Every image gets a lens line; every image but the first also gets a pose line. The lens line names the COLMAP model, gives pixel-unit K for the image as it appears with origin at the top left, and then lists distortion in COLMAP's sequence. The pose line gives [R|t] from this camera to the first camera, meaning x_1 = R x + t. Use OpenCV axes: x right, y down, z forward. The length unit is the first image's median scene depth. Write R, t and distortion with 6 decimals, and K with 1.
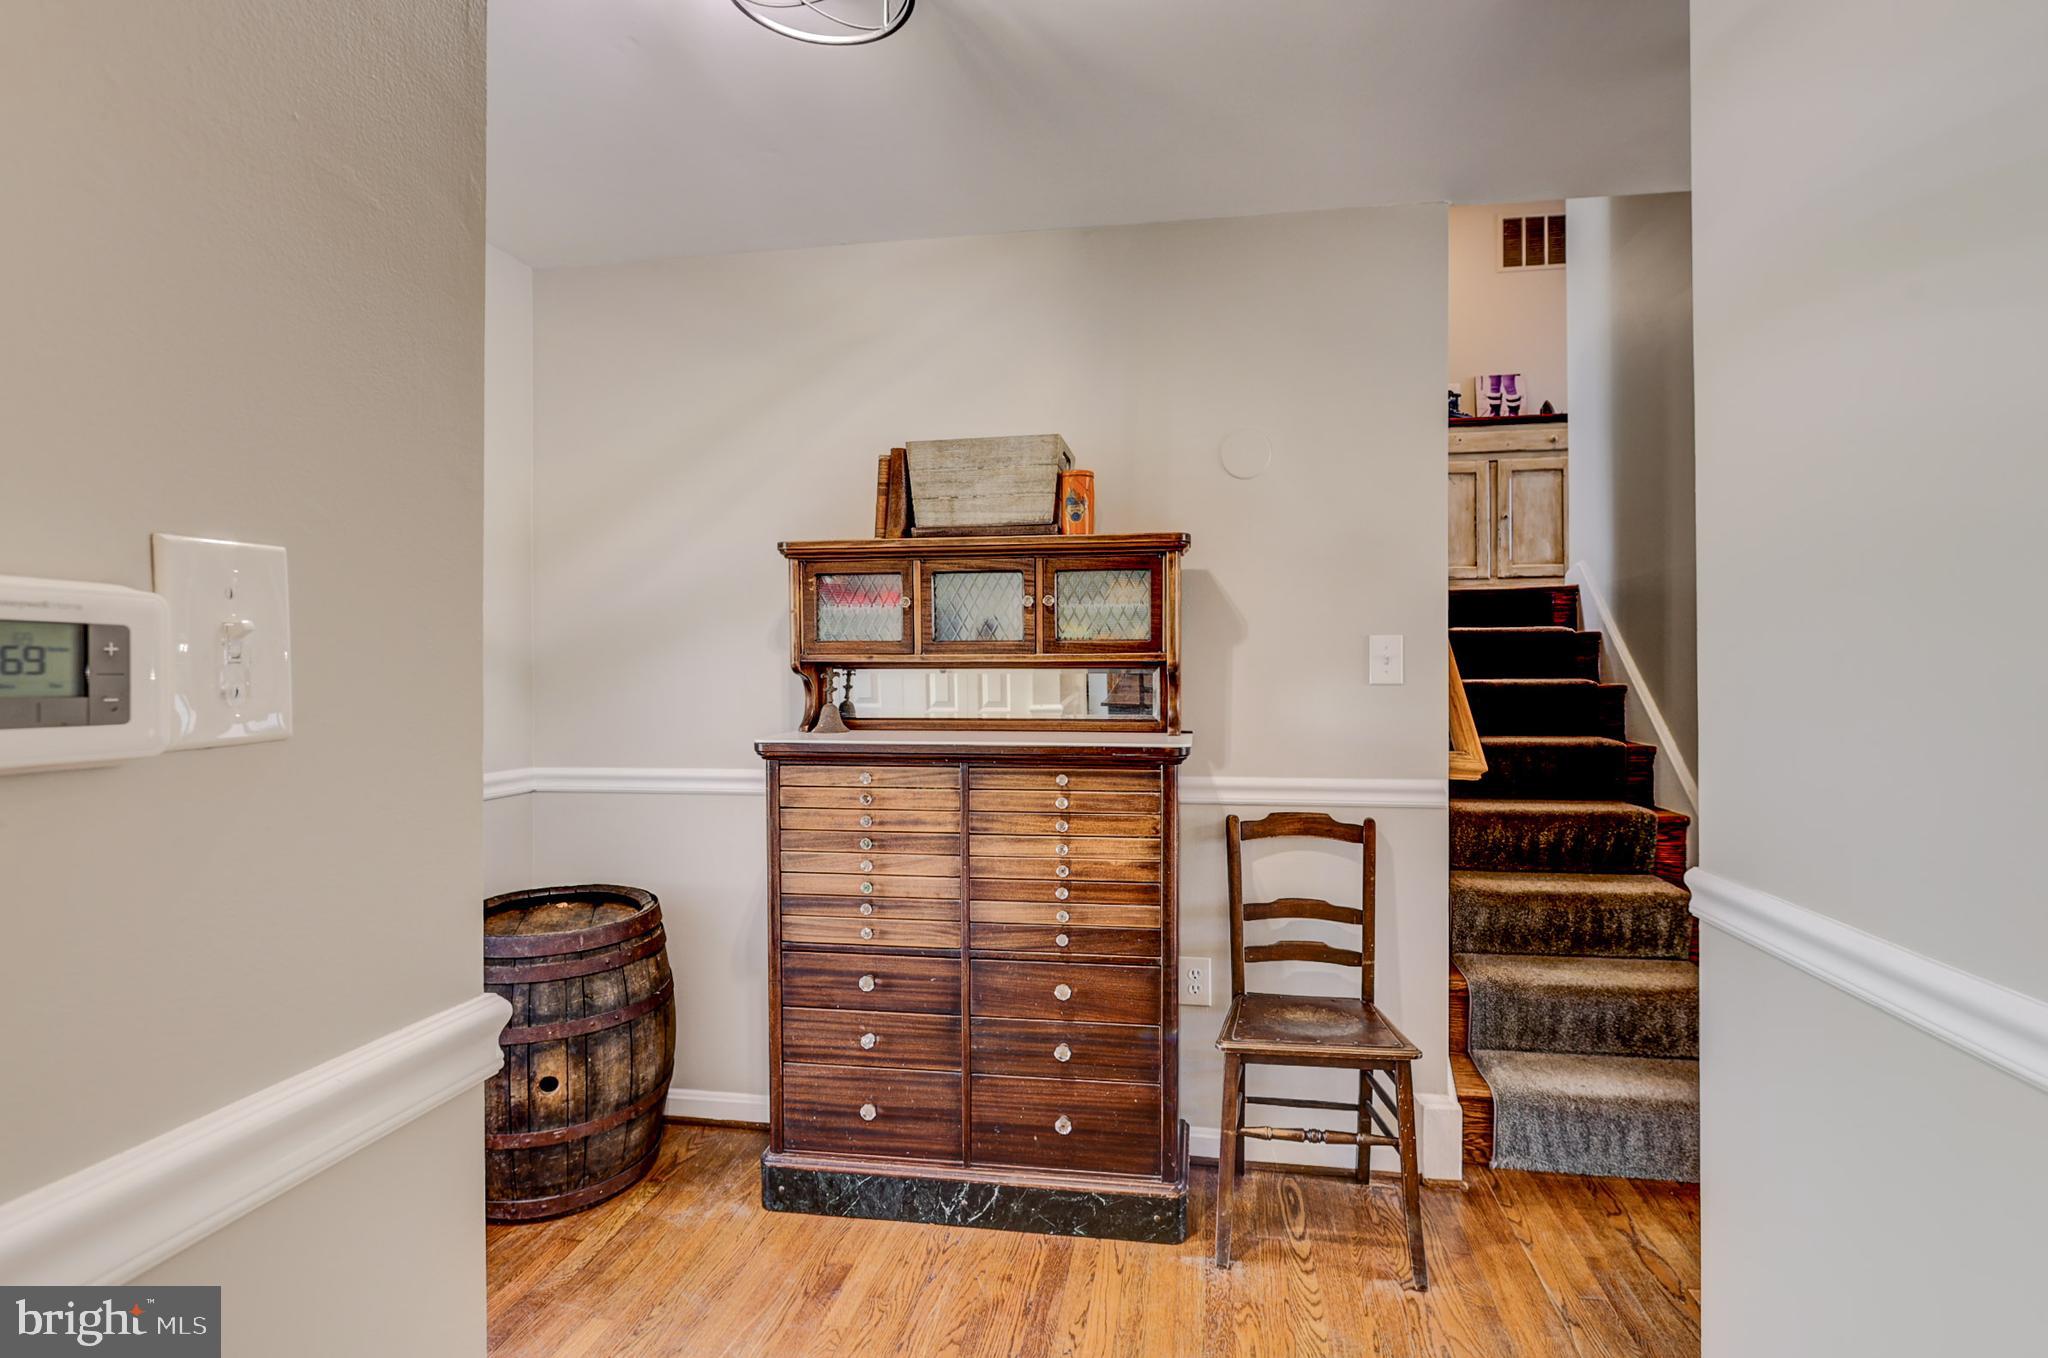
lens RADIAL K [[1015.3, 0, 1022.9], [0, 1015.3, 674.3], [0, 0, 1]] dist [-0.009735, 0.002711]
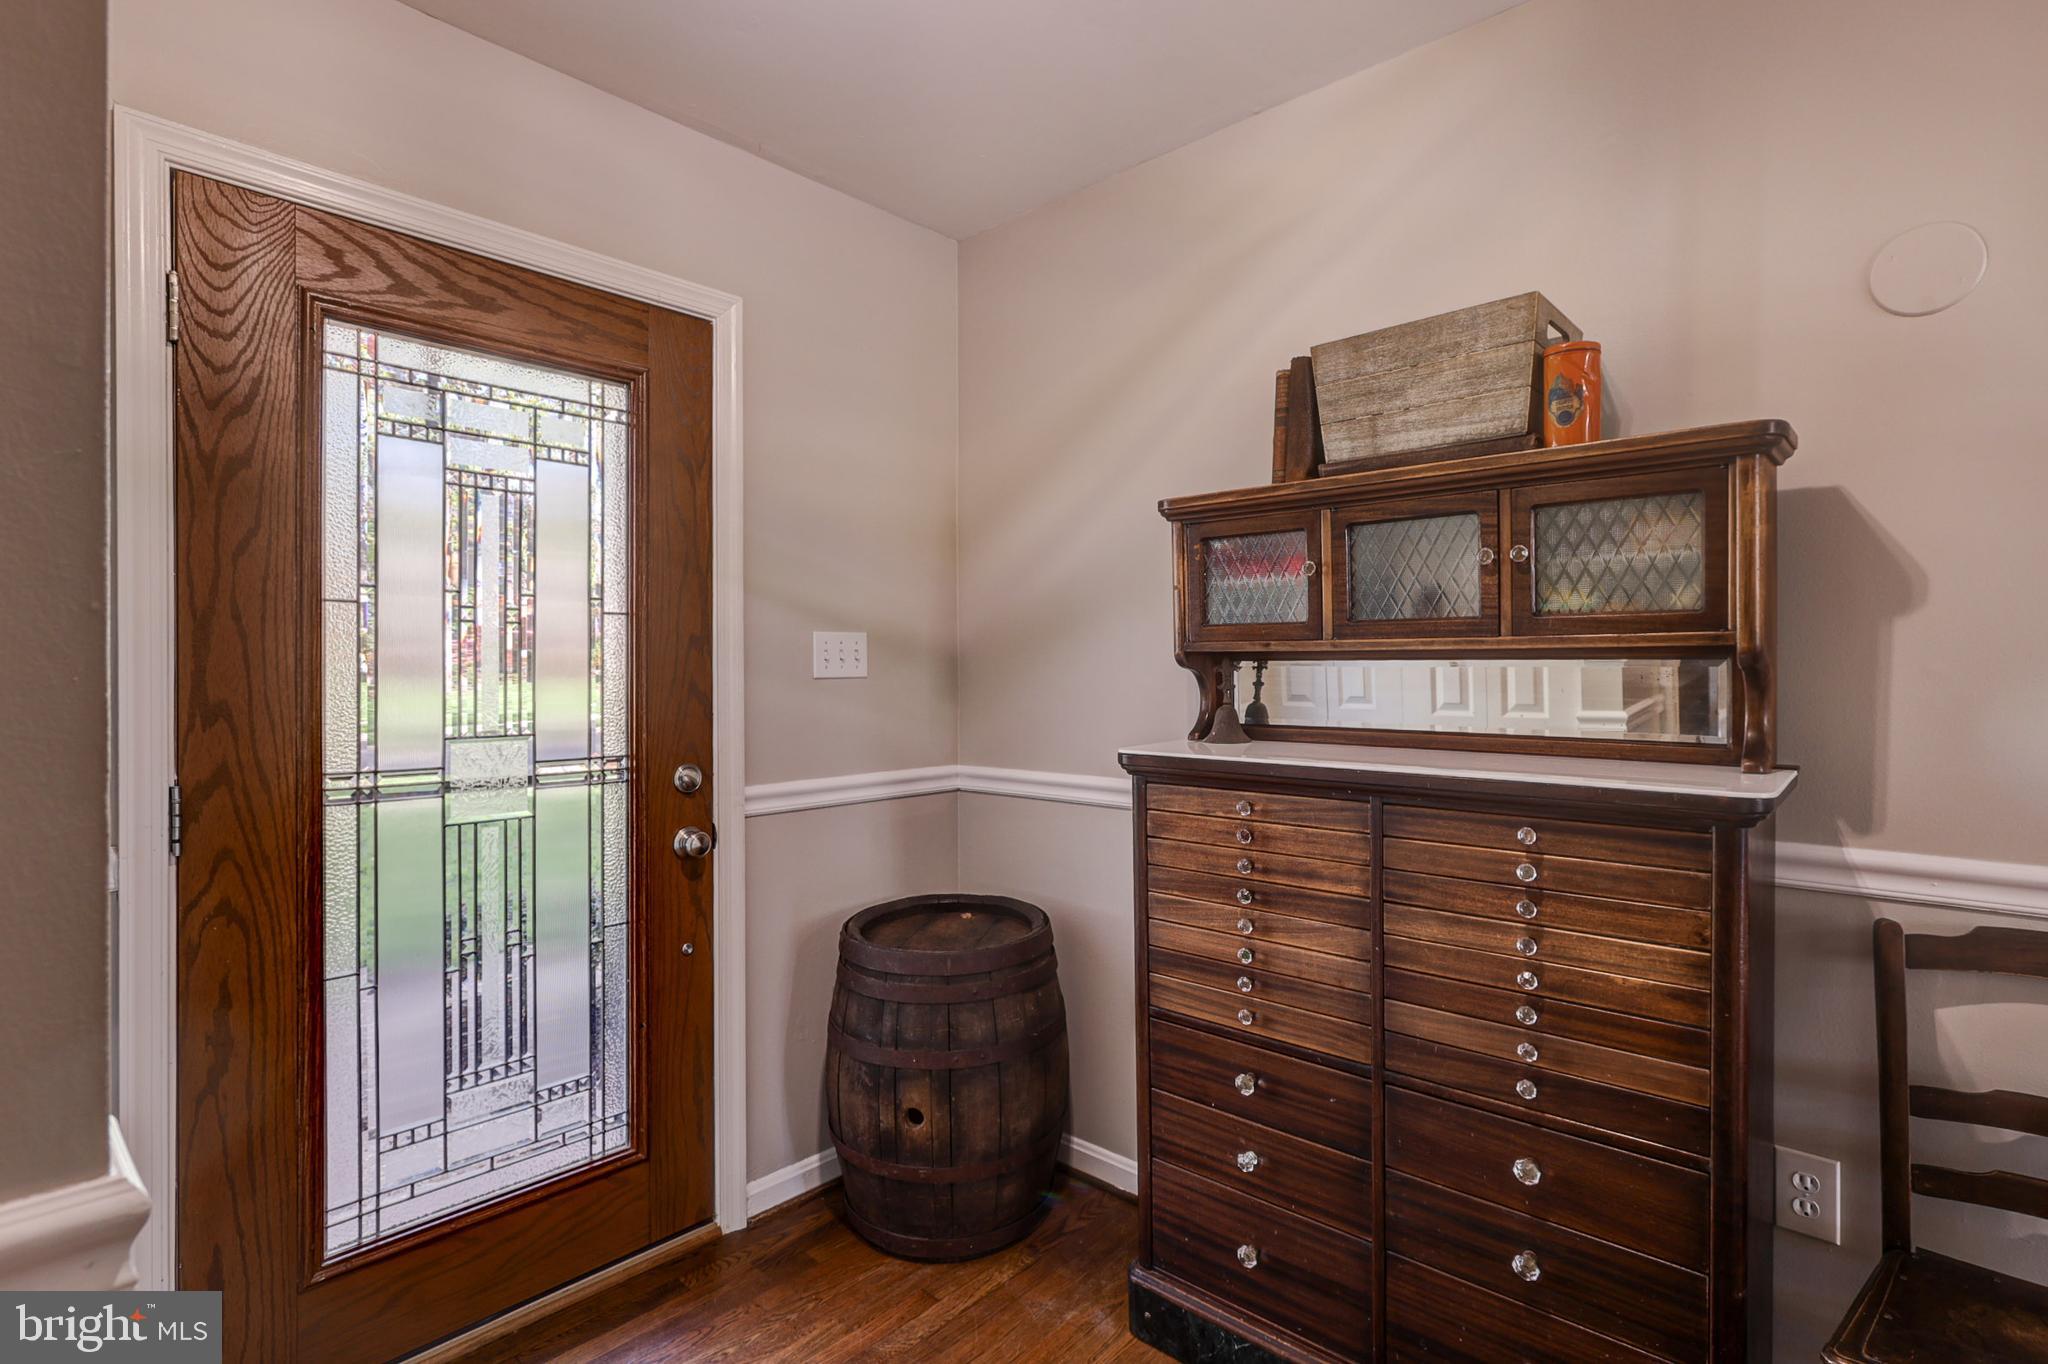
lens RADIAL K [[1015.3, 0, 1030.7], [0, 1015.3, 674.5], [0, 0, 1]] dist [-0.009735, 0.002711]
pose [[0.847010, 0.005396, -0.531550, 0.103002], [-0.002286, 0.999976, 0.006509, 0.000830], [0.531572, -0.004298, 0.847002, 0.283259]]
